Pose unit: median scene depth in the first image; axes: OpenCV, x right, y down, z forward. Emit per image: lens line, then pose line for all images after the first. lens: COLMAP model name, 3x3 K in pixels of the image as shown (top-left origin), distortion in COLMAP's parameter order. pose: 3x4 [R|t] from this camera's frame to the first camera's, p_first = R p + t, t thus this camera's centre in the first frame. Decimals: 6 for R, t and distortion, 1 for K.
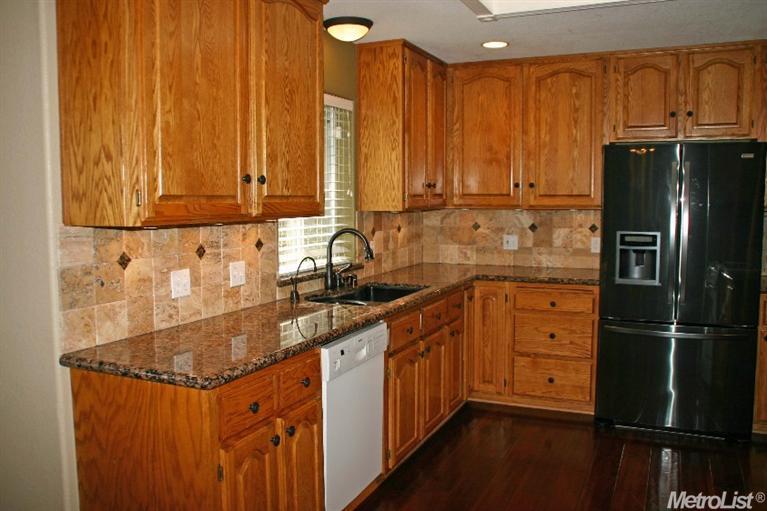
lens RADIAL K [[666.6, 0, 383.5], [0, 666.6, 255.5], [0, 0, 1]] dist [-0.095661, 0.005000]
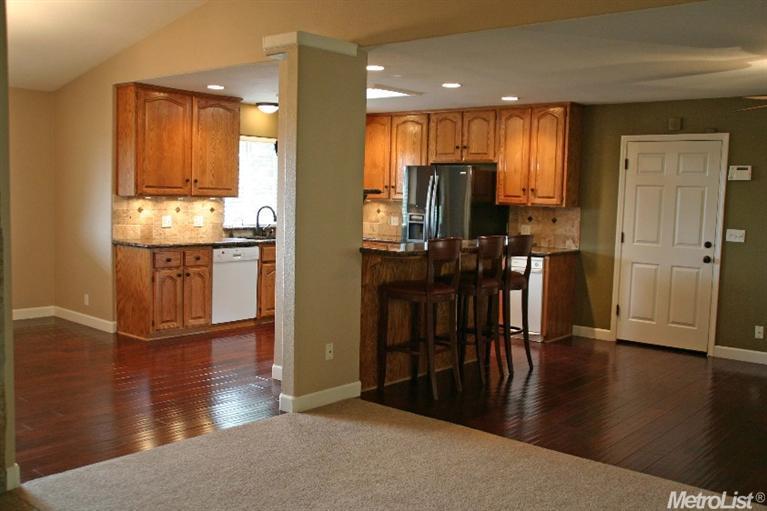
lens RADIAL K [[797.4, 0, 383.5], [0, 797.4, 255.5], [0, 0, 1]] dist [0.003062, 0.012416]
pose [[0.958415, 0.053503, -0.280317, 1.341686], [-0.056665, 0.998388, -0.003183, 0.134118], [0.279695, 0.018934, 0.959902, -1.670386]]
